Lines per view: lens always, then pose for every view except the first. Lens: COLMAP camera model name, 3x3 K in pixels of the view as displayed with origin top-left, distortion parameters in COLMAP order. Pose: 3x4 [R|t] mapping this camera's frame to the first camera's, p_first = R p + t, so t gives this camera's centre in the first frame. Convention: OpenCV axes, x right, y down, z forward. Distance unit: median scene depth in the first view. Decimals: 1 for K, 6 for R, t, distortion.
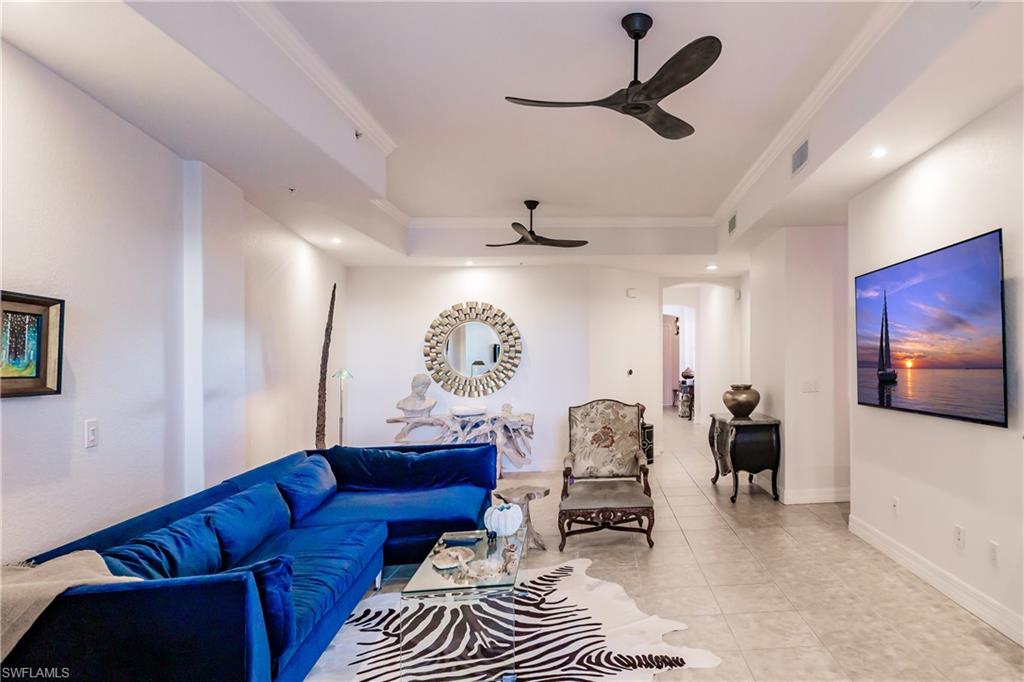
lens RADIAL K [[639.8, 0, 565.4], [0, 639.8, 357.8], [0, 0, 1]] dist [-0.005749, -0.002315]
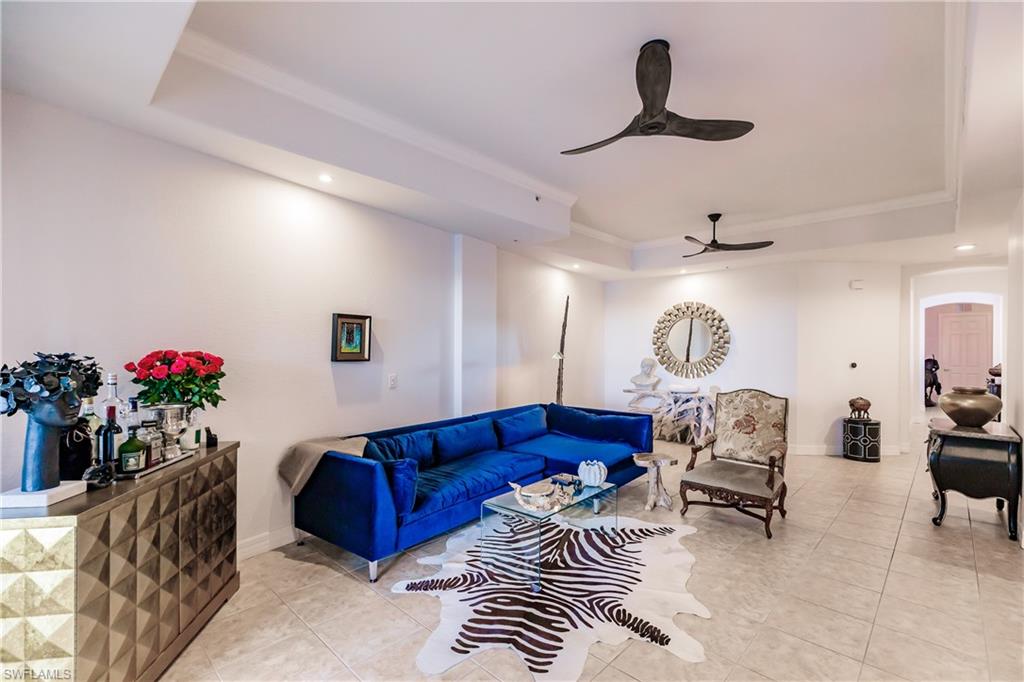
lens RADIAL K [[452.7, 0, 513.1], [0, 452.7, 342.5], [0, 0, 1]] dist [0.004470, 0.000551]
pose [[0.677701, 0.017659, -0.735126, 0.380508], [-0.015989, 0.999829, 0.009278, -0.015463], [0.735164, 0.005466, 0.677867, 0.206881]]
